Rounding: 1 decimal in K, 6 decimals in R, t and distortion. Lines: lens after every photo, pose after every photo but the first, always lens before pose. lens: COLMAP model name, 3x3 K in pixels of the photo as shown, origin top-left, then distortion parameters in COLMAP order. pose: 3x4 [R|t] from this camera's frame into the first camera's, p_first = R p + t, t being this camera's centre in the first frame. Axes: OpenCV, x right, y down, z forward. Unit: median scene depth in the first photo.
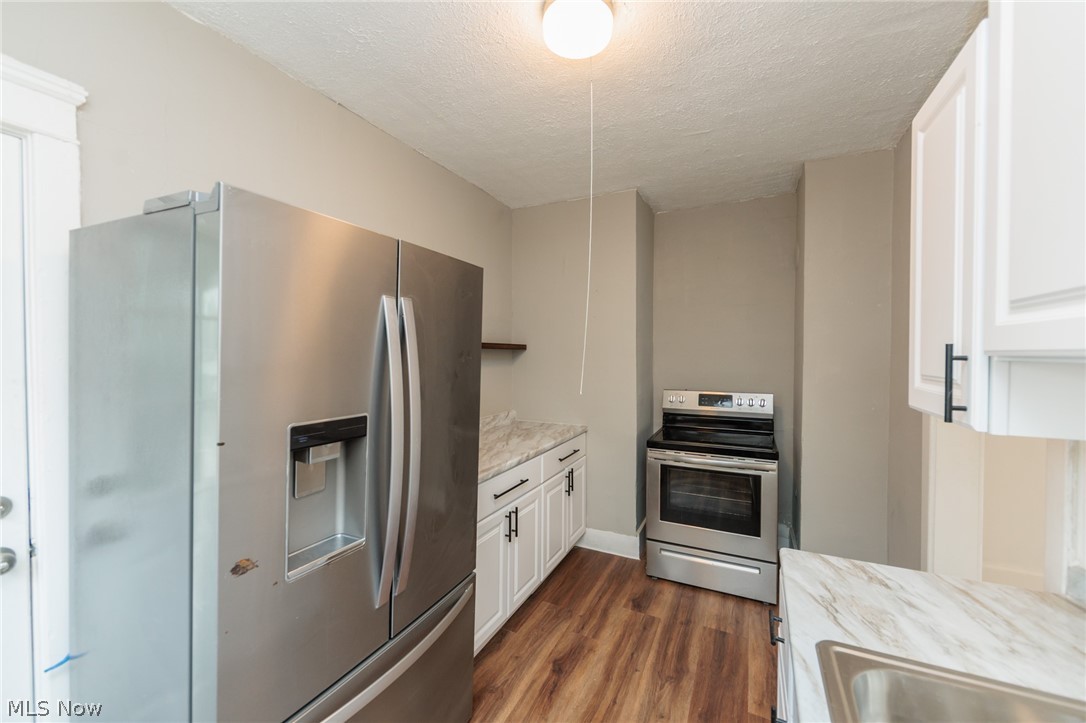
lens RADIAL K [[424.2, 0, 541.2], [0, 424.2, 359.4], [0, 0, 1]] dist [-0.001219, -0.000143]
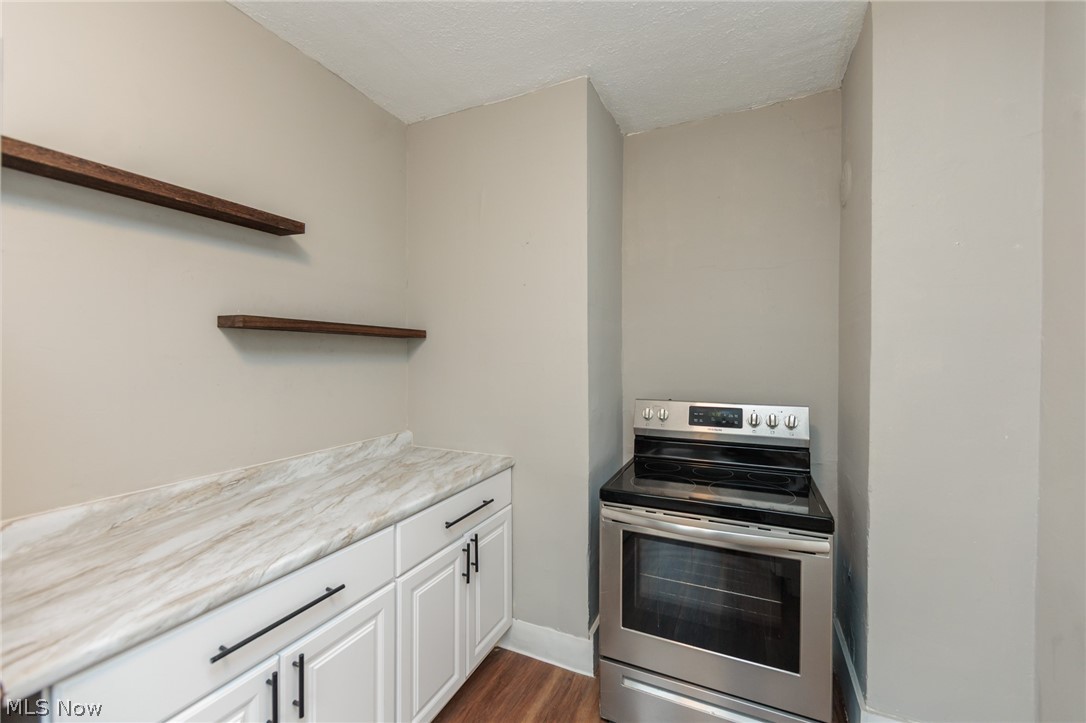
lens RADIAL K [[441.1, 0, 538.1], [0, 441.1, 357.6], [0, 0, 1]] dist [-0.000606, -0.000172]
pose [[0.999885, 0.000437, 0.015175, 0.146569], [-0.000319, 0.999970, -0.007746, 0.014661], [-0.015178, 0.007740, 0.999855, 0.371781]]
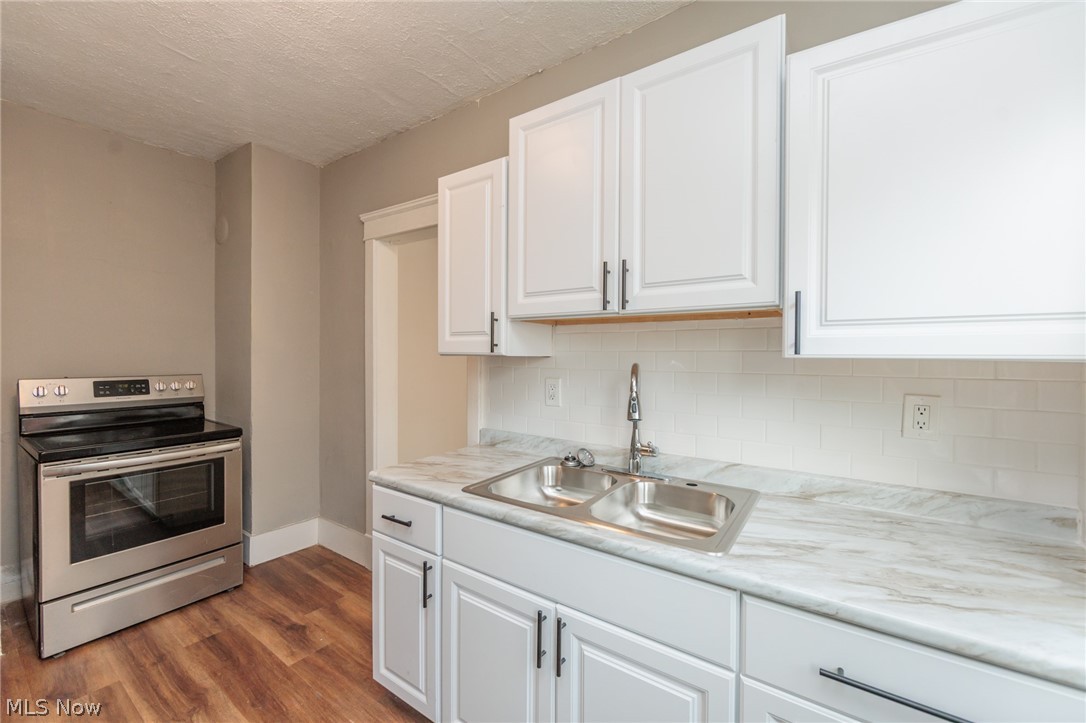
lens RADIAL K [[432.7, 0, 545.2], [0, 432.7, 361.1], [0, 0, 1]] dist [-0.000850, -0.000080]
pose [[0.144052, -0.012792, 0.989487, -0.276436], [0.006983, 0.999905, 0.011910, 0.047128], [-0.989545, 0.005194, 0.144128, 0.134022]]
